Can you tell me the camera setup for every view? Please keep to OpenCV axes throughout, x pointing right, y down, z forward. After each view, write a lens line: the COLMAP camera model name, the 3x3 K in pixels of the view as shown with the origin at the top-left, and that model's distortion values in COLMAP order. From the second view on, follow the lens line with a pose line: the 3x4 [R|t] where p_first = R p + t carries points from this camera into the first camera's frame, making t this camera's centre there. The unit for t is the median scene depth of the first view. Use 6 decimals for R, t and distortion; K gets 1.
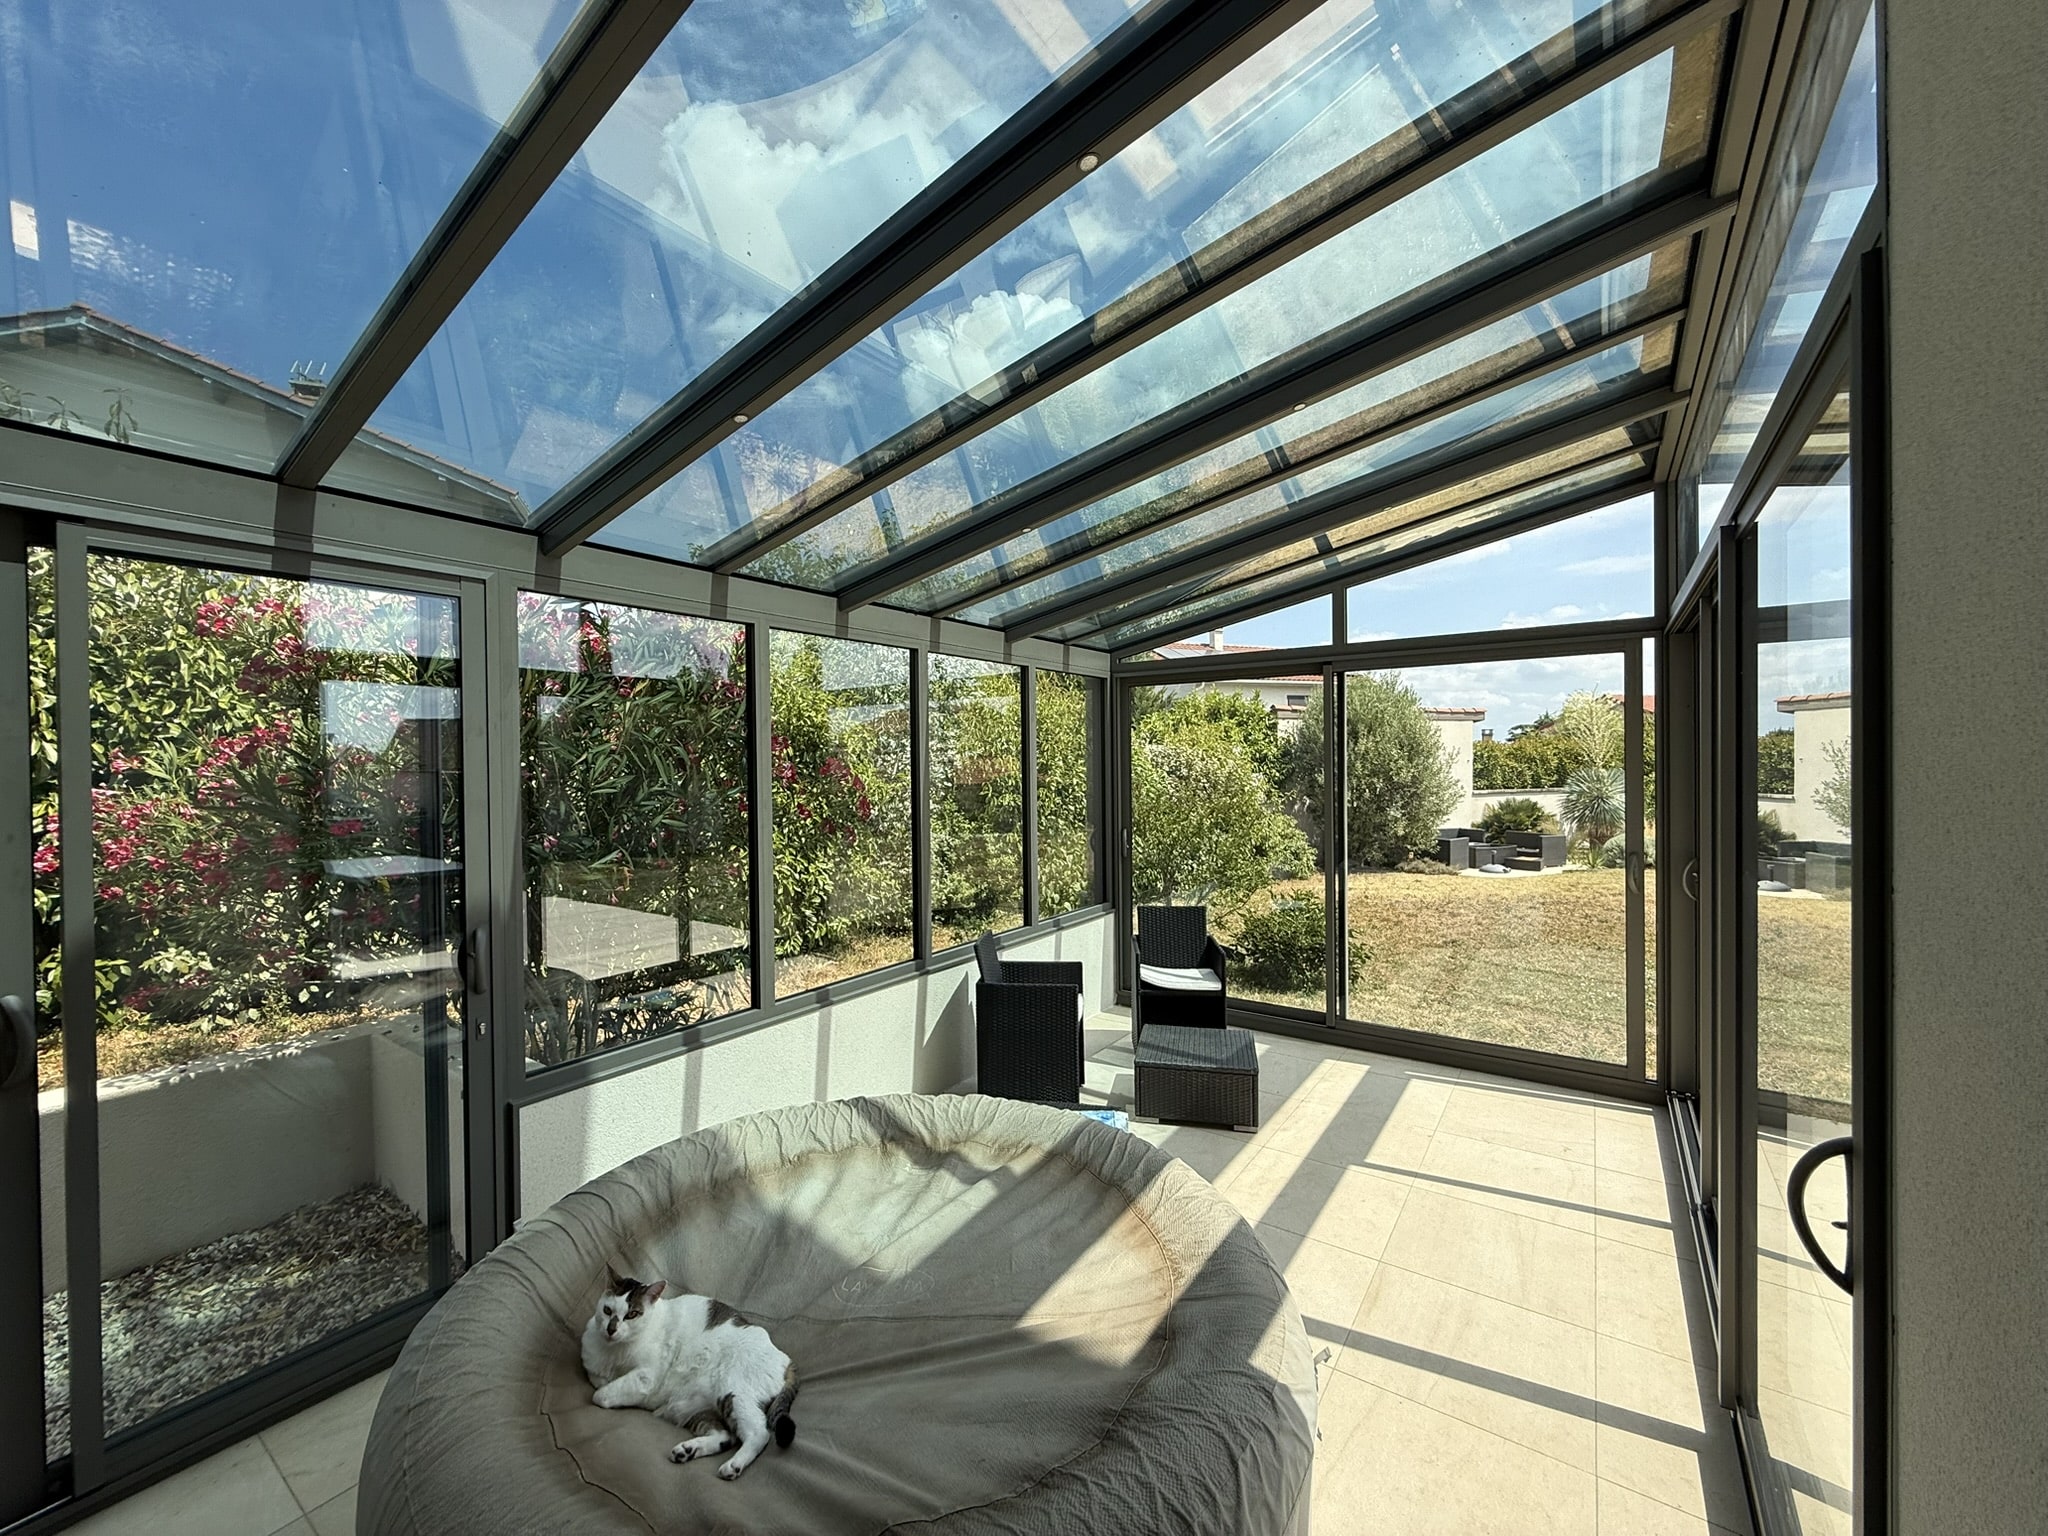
lens RADIAL K [[813.8, 0, 1017.1], [0, 813.8, 766.4], [0, 0, 1]] dist [-0.000553, 0.000479]
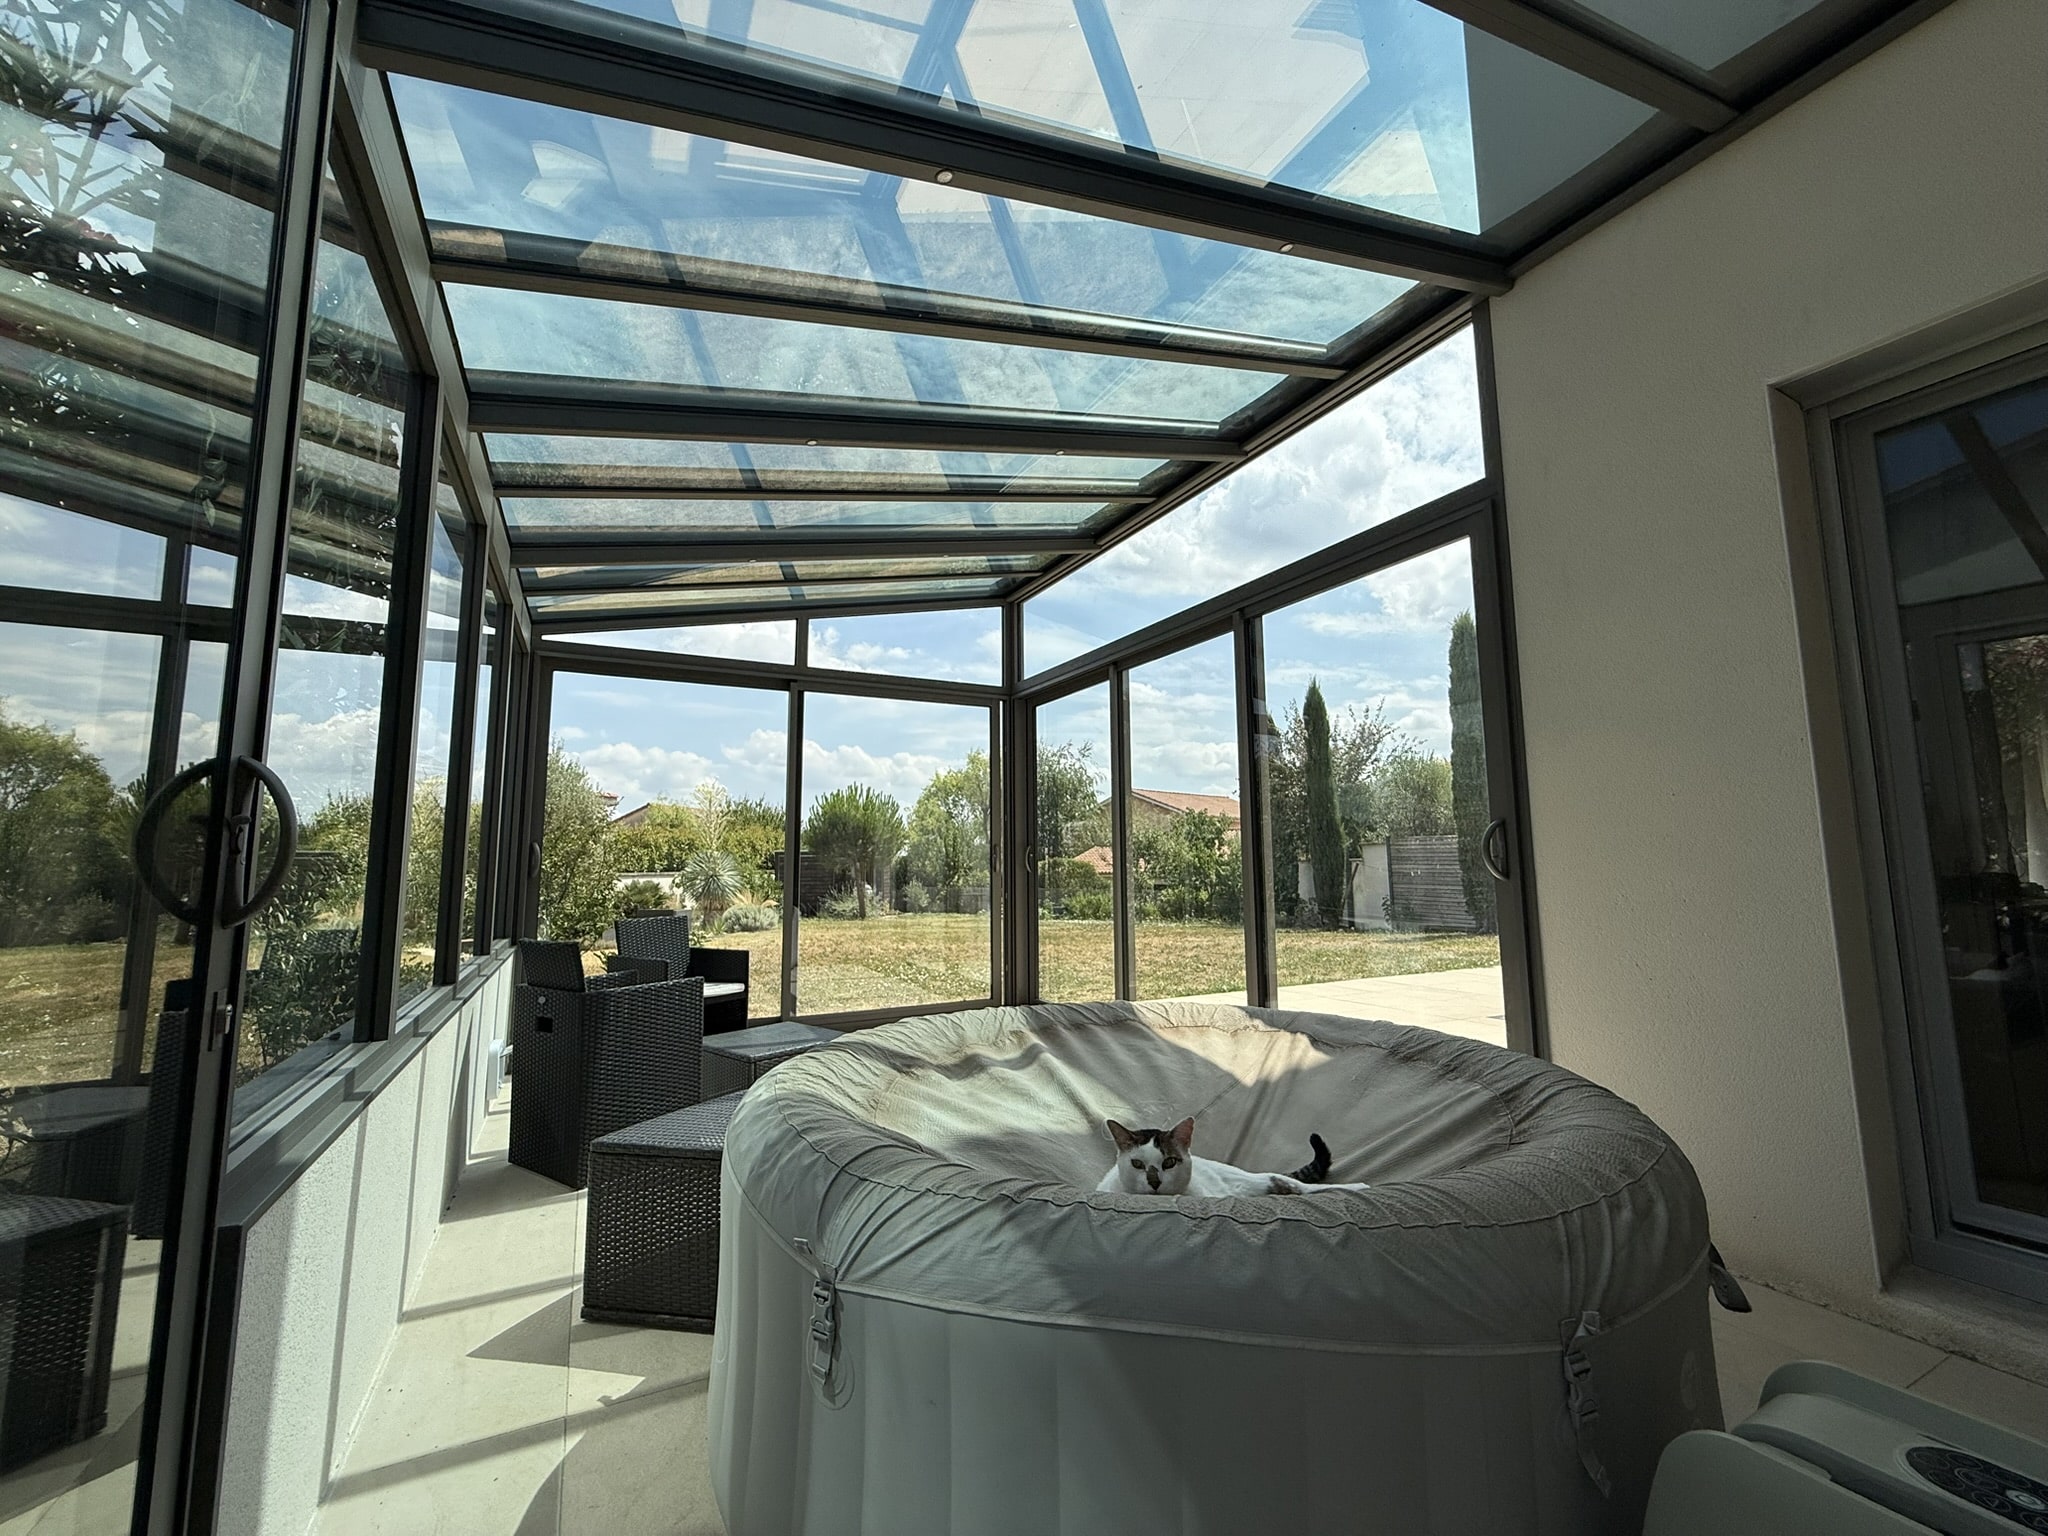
lens RADIAL K [[813.4, 0, 998.2], [0, 813.4, 768.7], [0, 0, 1]] dist [-0.000062, 0.000108]
pose [[0.478308, 0.110314, 0.871236, -0.584296], [0.007294, 0.991546, -0.129552, 0.184089], [-0.878162, 0.068321, 0.473460, 0.338423]]
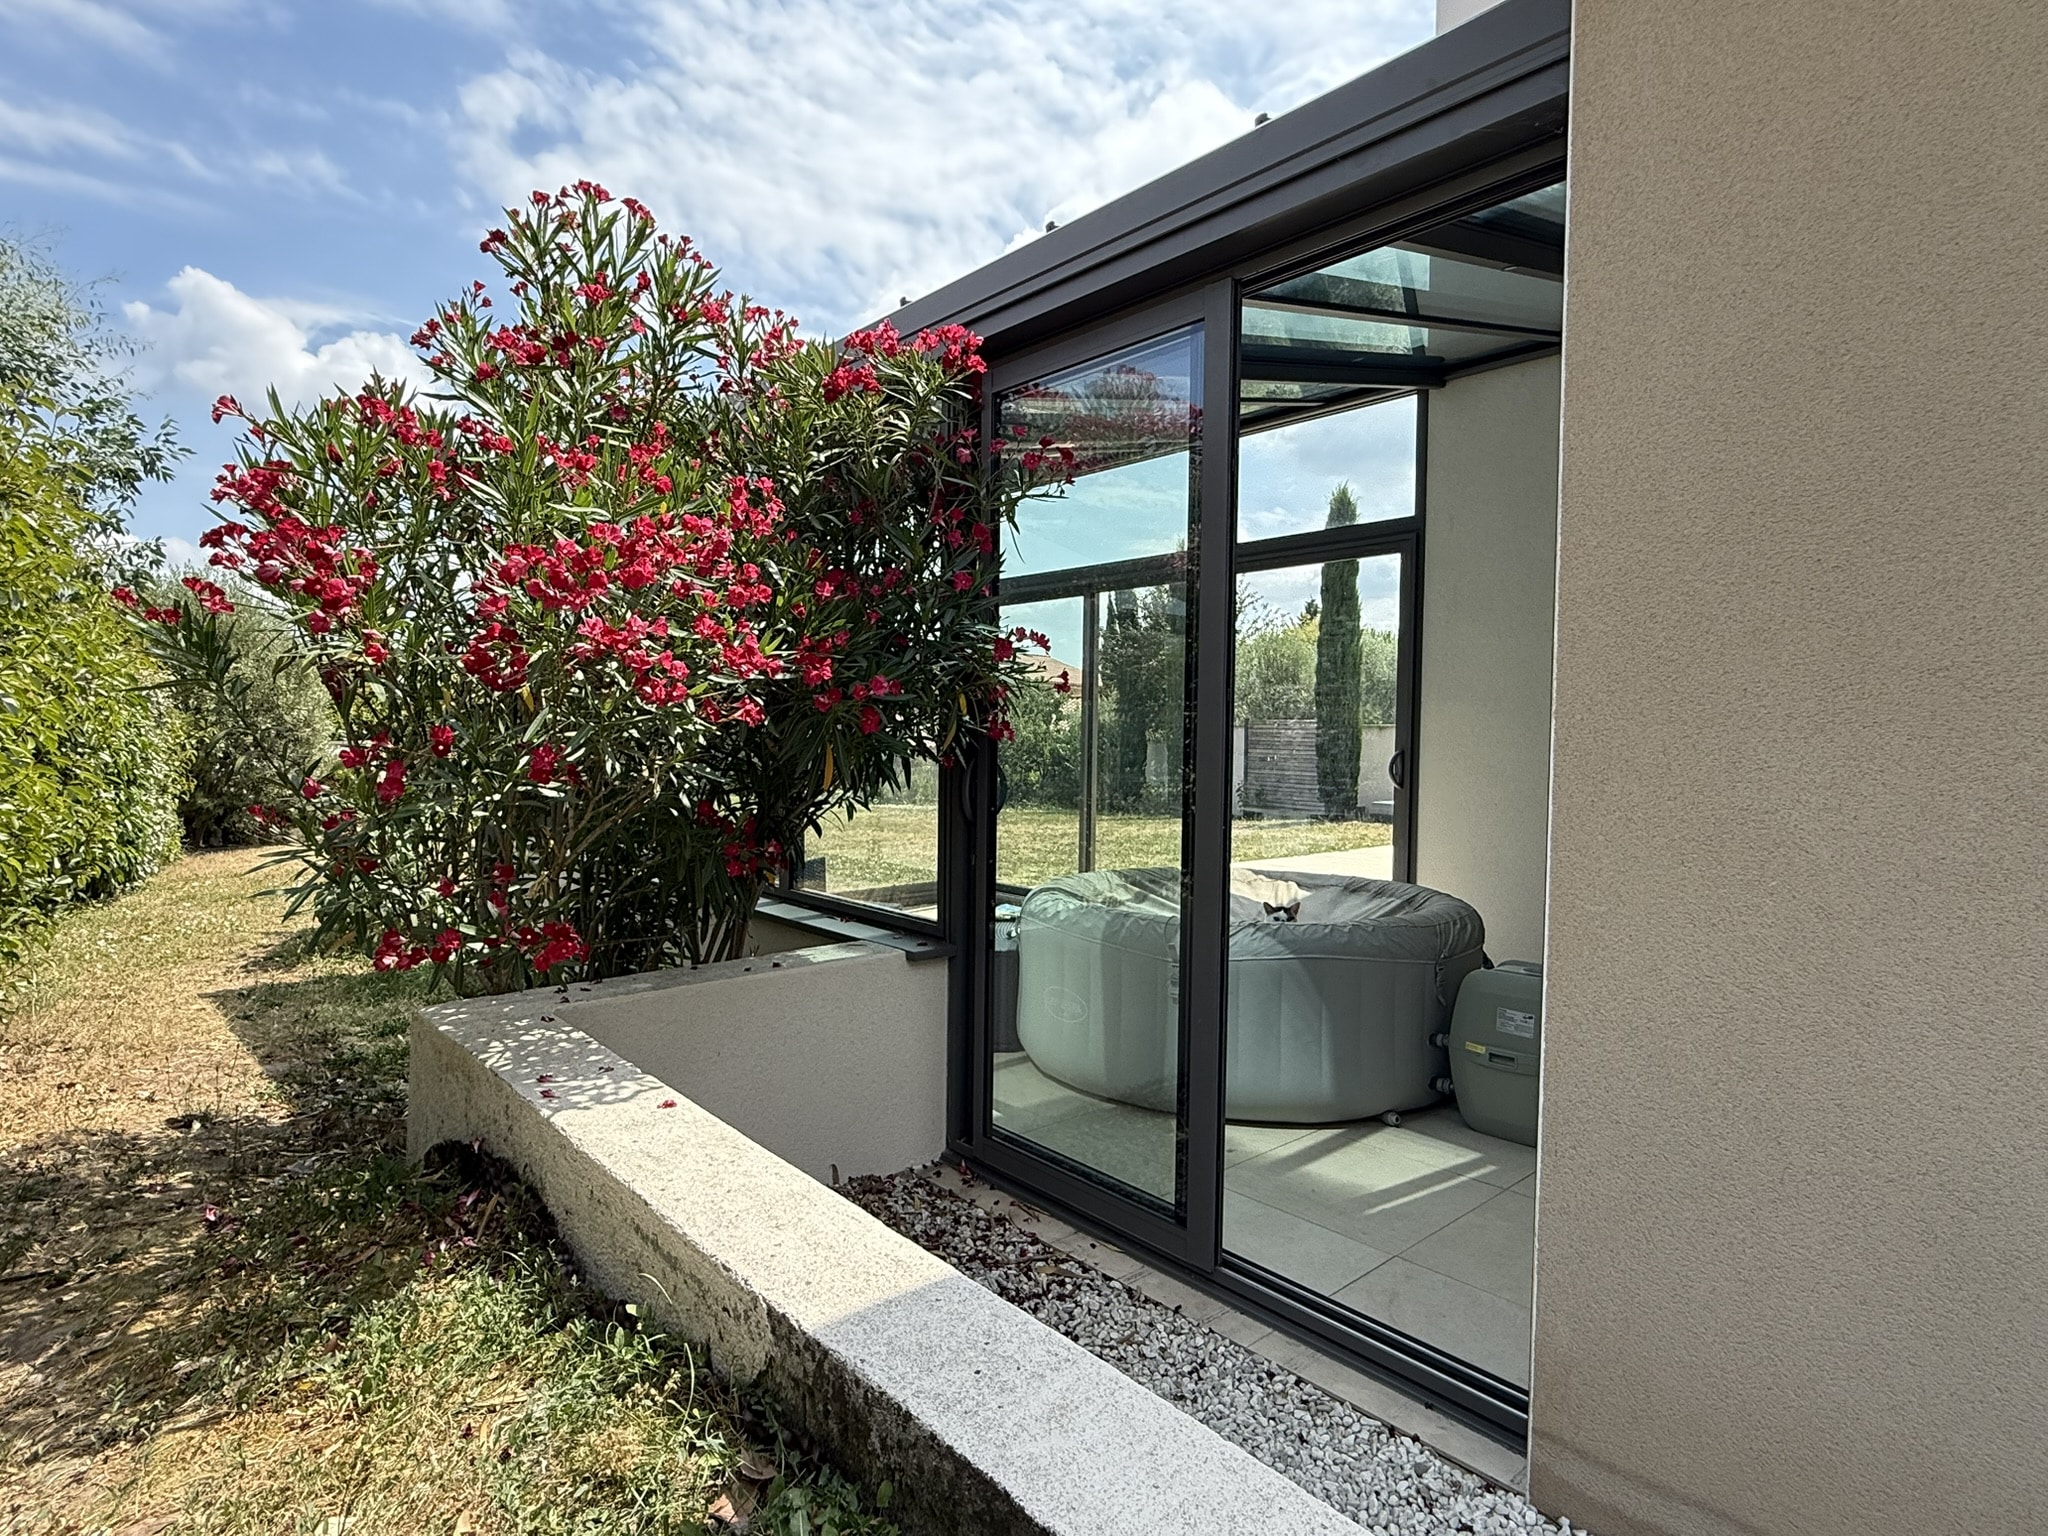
lens RADIAL K [[1065.6, 0, 1025.6], [0, 1065.6, 763.6], [0, 0, 1]] dist [0.001107, 0.000383]
pose [[0.228807, -0.012910, 0.973386, -1.331453], [-0.013005, 0.999782, 0.016317, 0.136868], [-0.973385, -0.016392, 0.228589, 0.469239]]
